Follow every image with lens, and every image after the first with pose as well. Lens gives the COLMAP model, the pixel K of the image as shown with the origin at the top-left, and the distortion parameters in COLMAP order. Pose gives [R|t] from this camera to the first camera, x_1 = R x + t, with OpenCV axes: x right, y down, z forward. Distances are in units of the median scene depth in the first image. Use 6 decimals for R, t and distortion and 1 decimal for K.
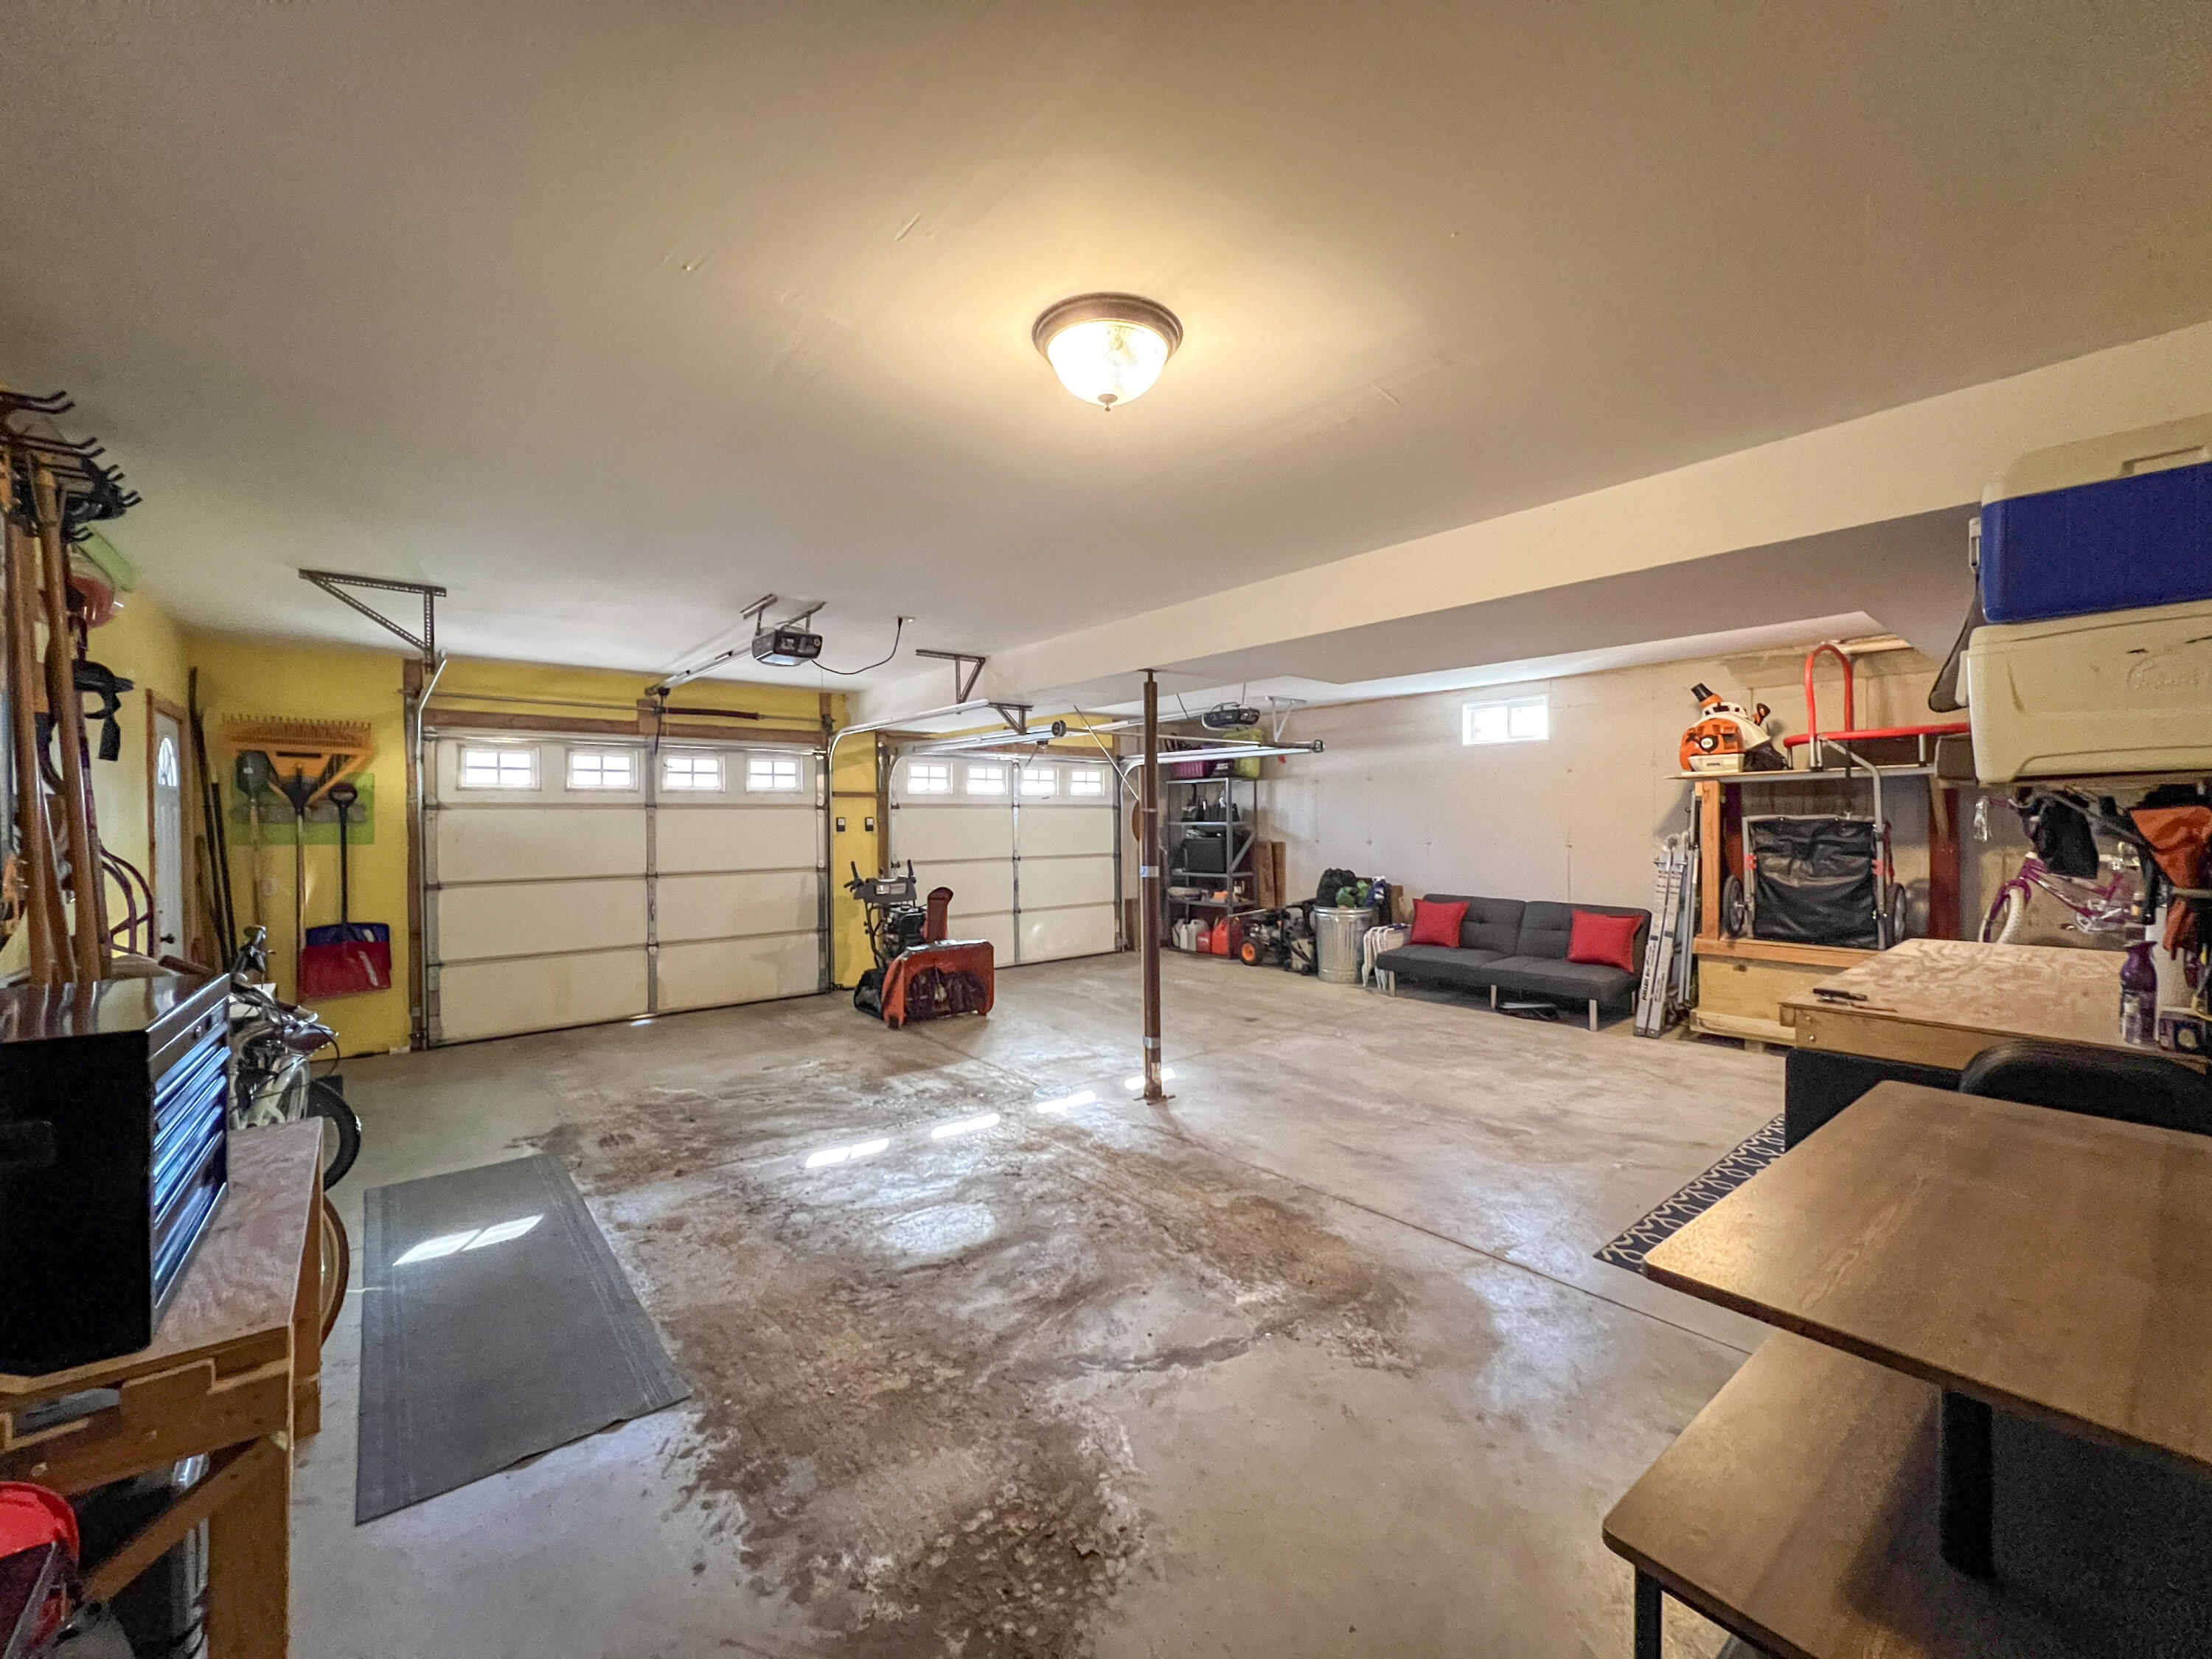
lens RADIAL K [[879.4, 0, 1097.2], [0, 879.4, 826.4], [0, 0, 1]] dist [-0.001757, -0.000205]
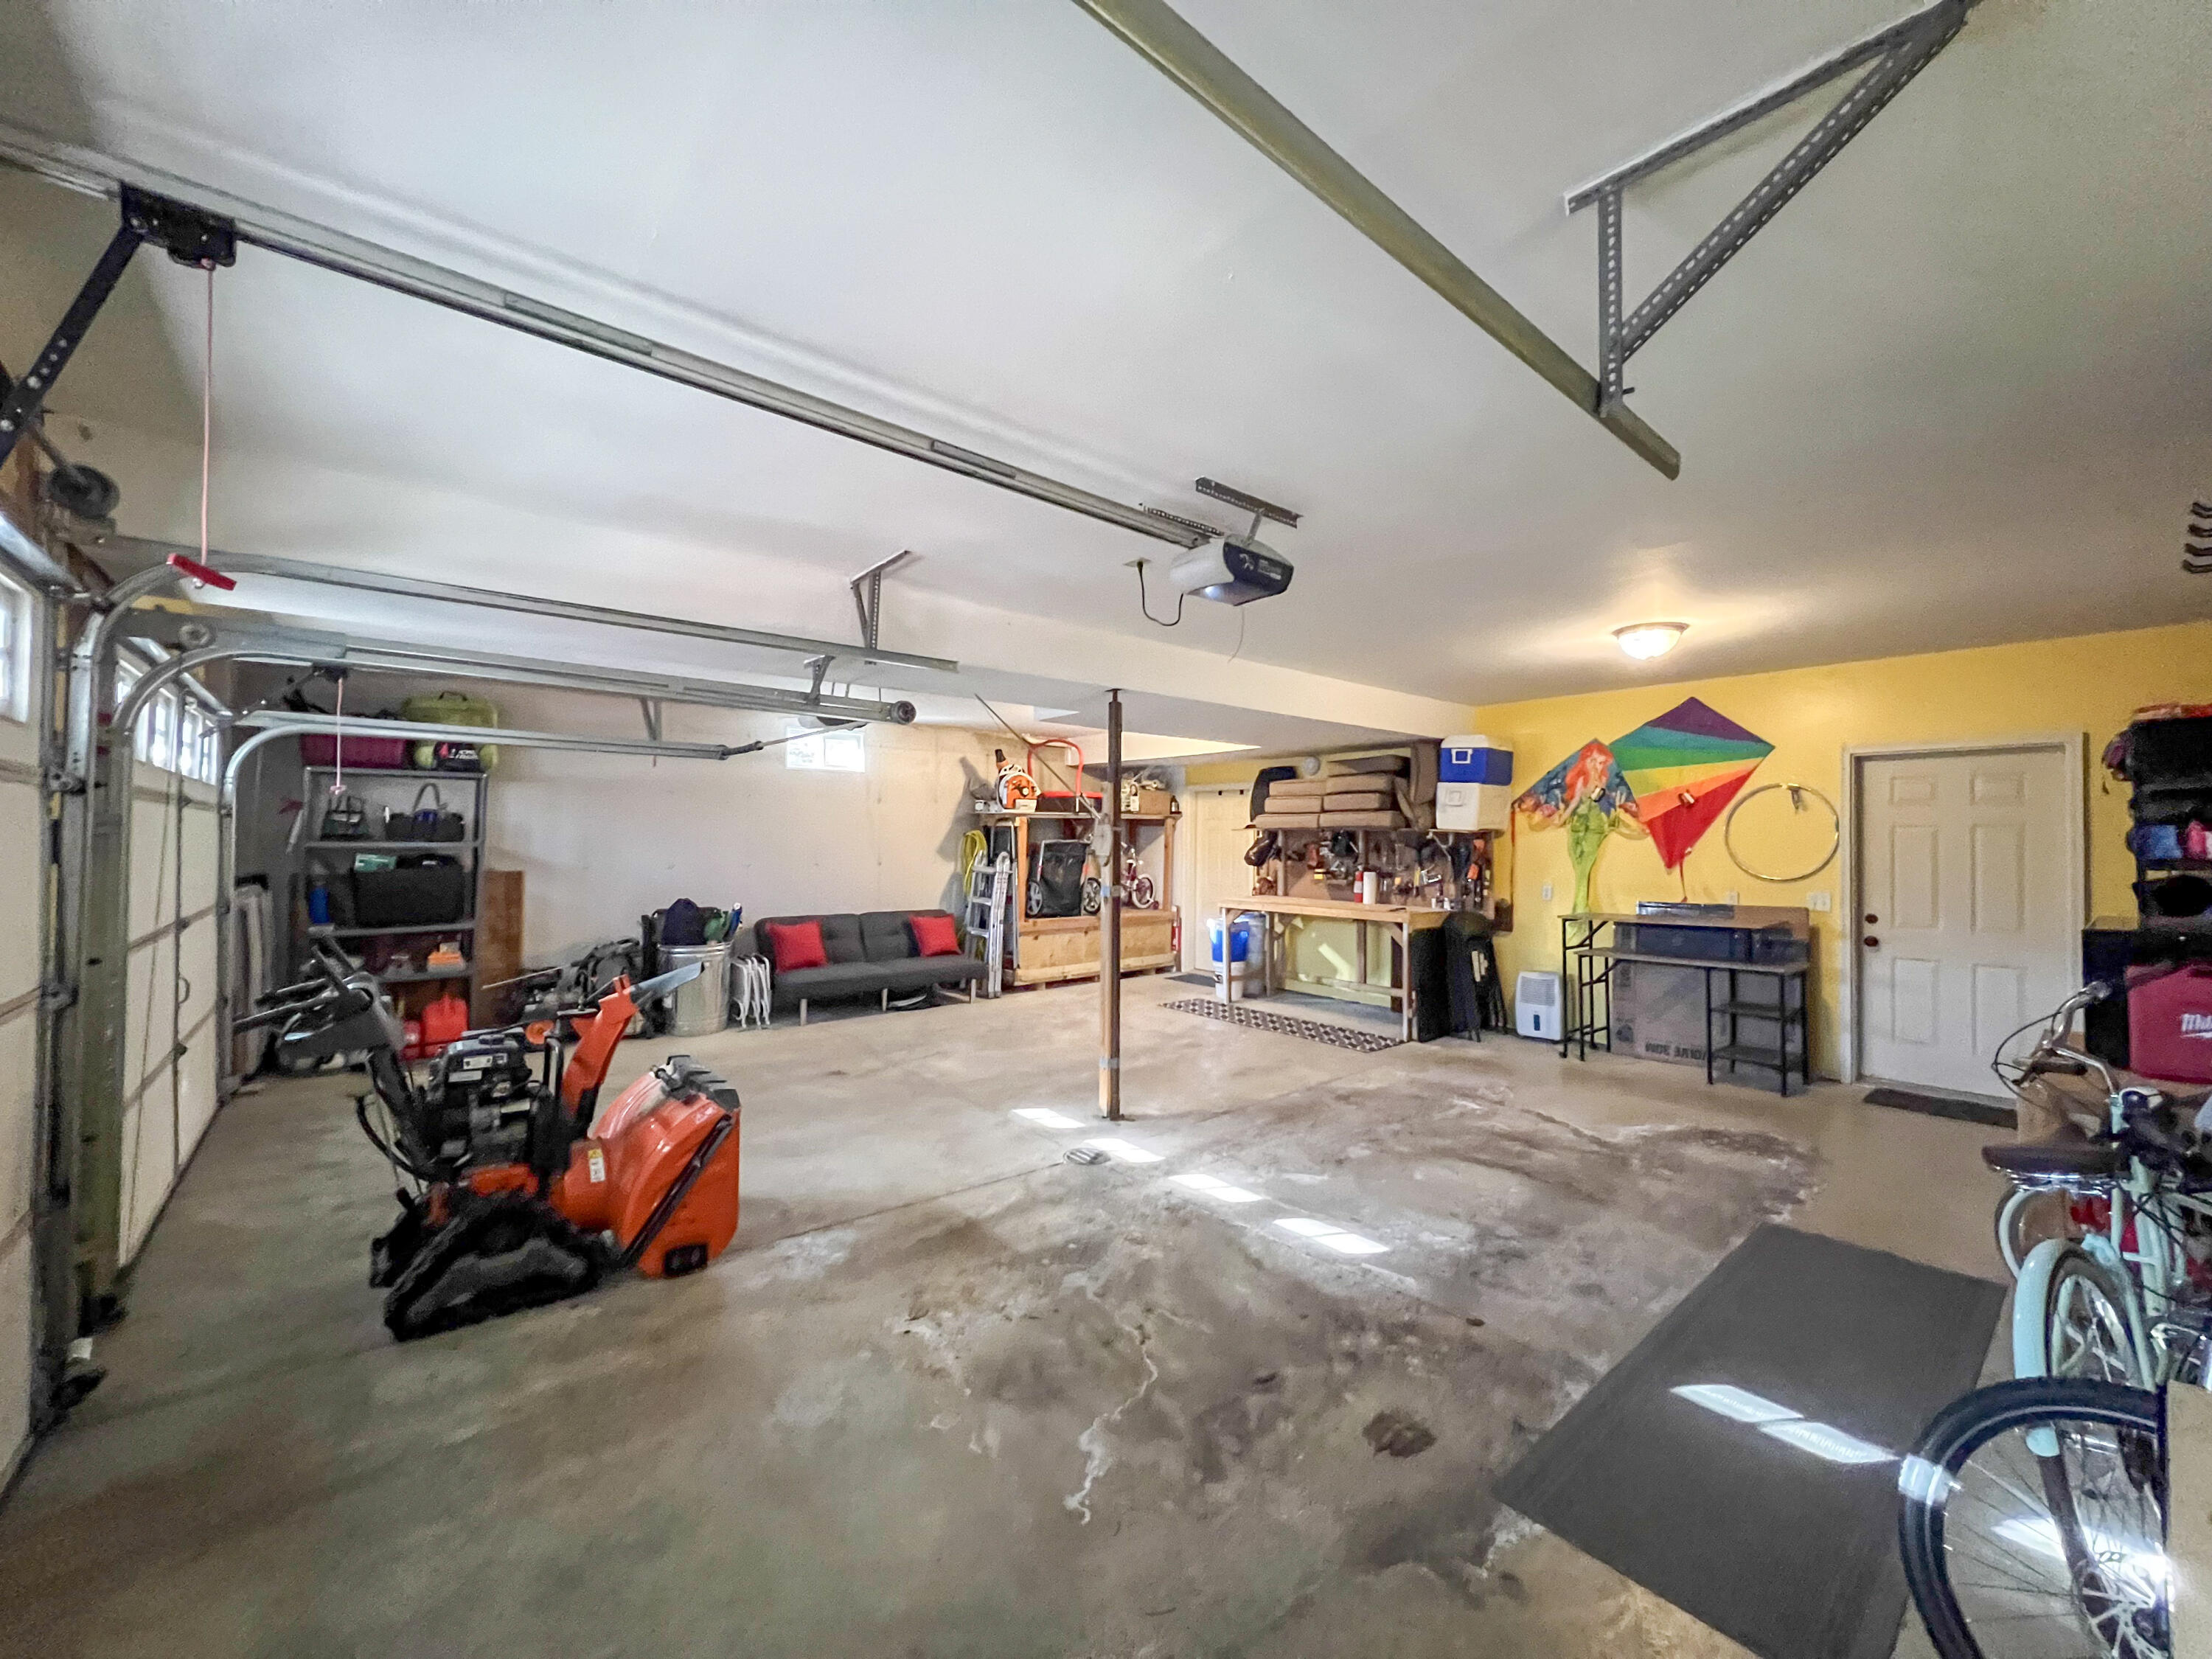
lens RADIAL K [[879.4, 0, 1097.4], [0, 879.4, 832.7], [0, 0, 1]] dist [-0.001757, -0.000205]
pose [[-0.008155, 0.016689, 0.999827, -1.002511], [0.004084, 0.999853, -0.016656, 0.001723], [-0.999958, 0.003948, -0.008222, 1.095523]]
